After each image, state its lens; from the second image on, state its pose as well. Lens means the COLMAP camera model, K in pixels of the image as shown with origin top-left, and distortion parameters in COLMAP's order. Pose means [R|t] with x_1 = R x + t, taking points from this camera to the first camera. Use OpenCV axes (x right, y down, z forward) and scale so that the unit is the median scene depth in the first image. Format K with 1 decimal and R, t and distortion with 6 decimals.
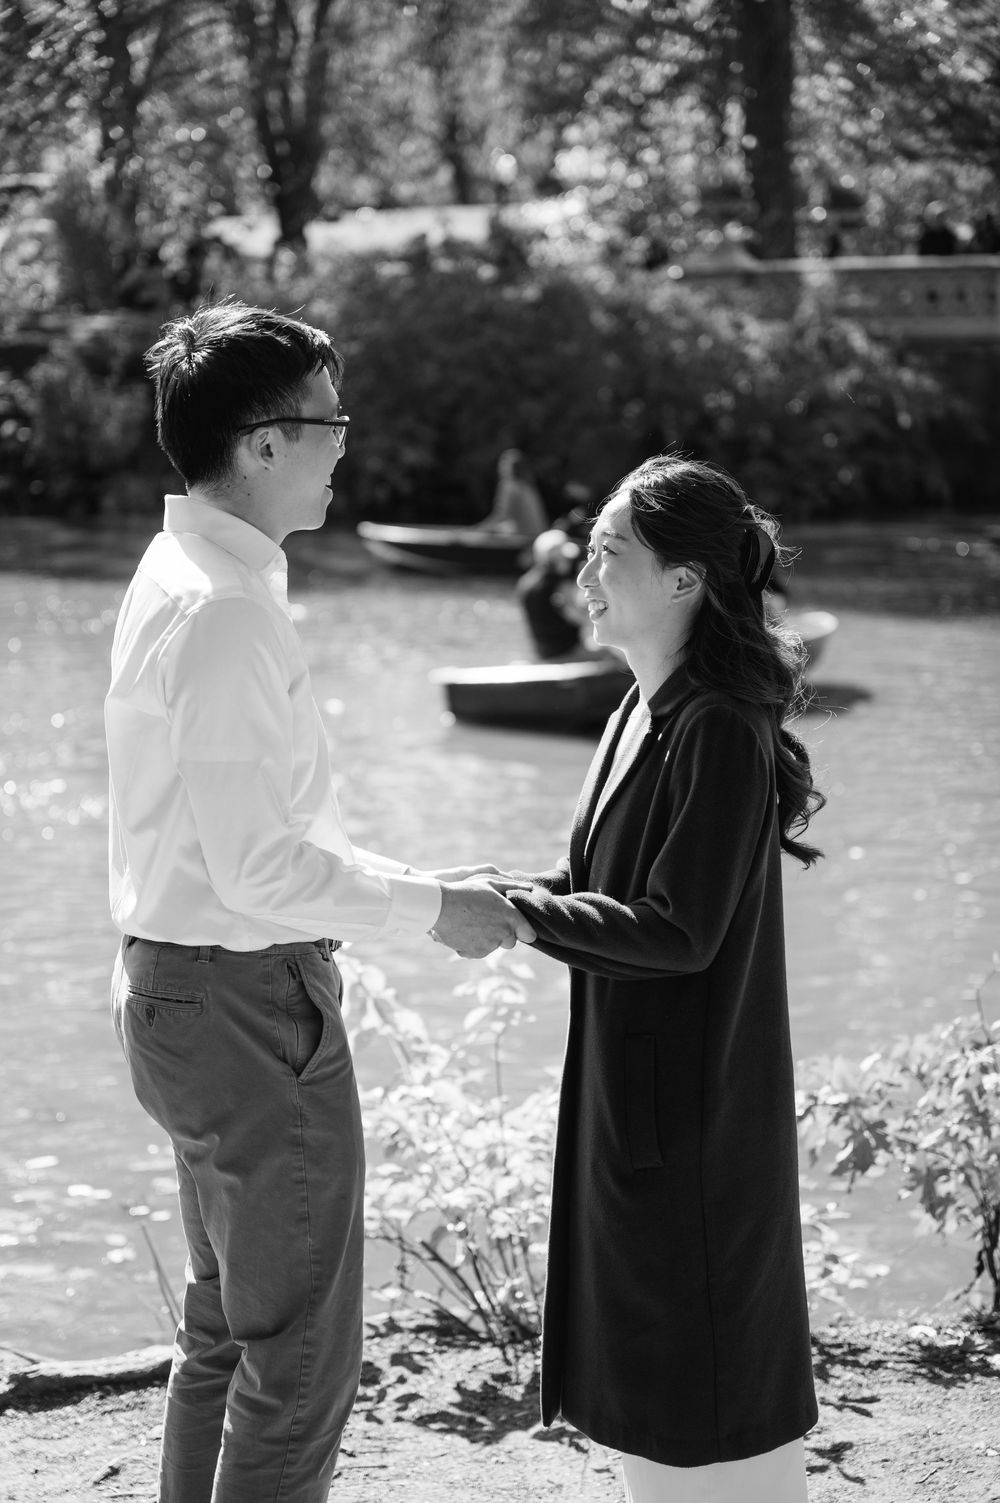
lens RADIAL K [[2974.2, 0, 510.9], [0, 2974.2, 781.5], [0, 0, 1]] dist [0.055647, -0.555465]
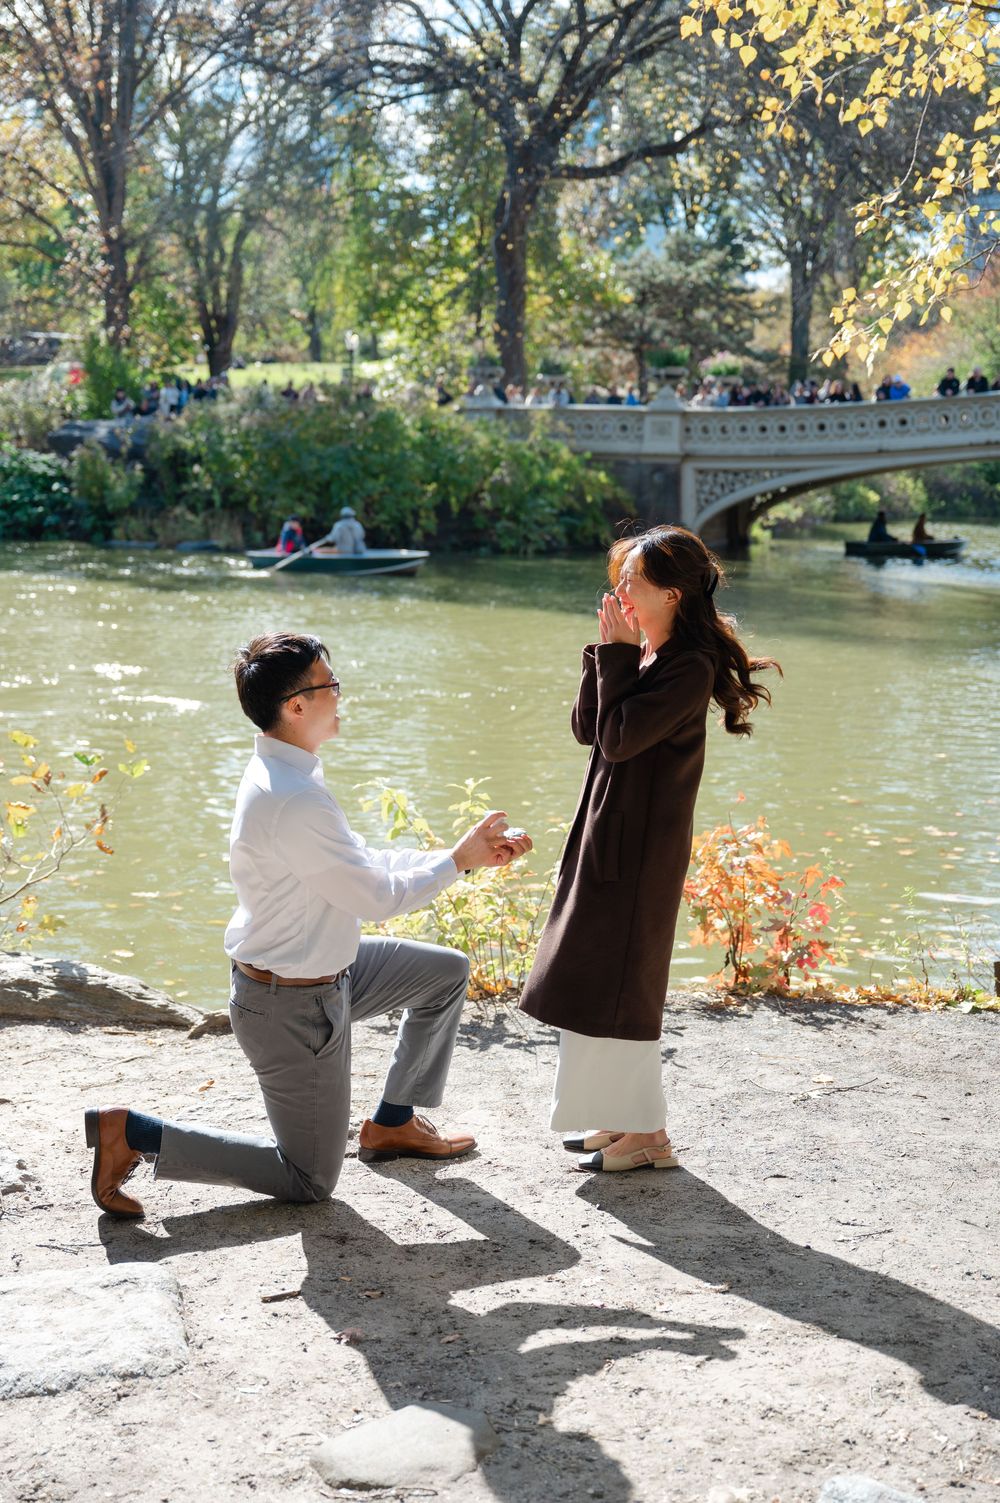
lens RADIAL K [[1767.5, 0, 505.4], [0, 1767.5, 746.5], [0, 0, 1]] dist [0.002644, -0.002032]
pose [[0.994826, 0.019766, 0.099653, -0.083020], [-0.021864, 0.999561, 0.020011, 0.009277], [-0.099214, -0.022086, 0.994821, -0.070176]]
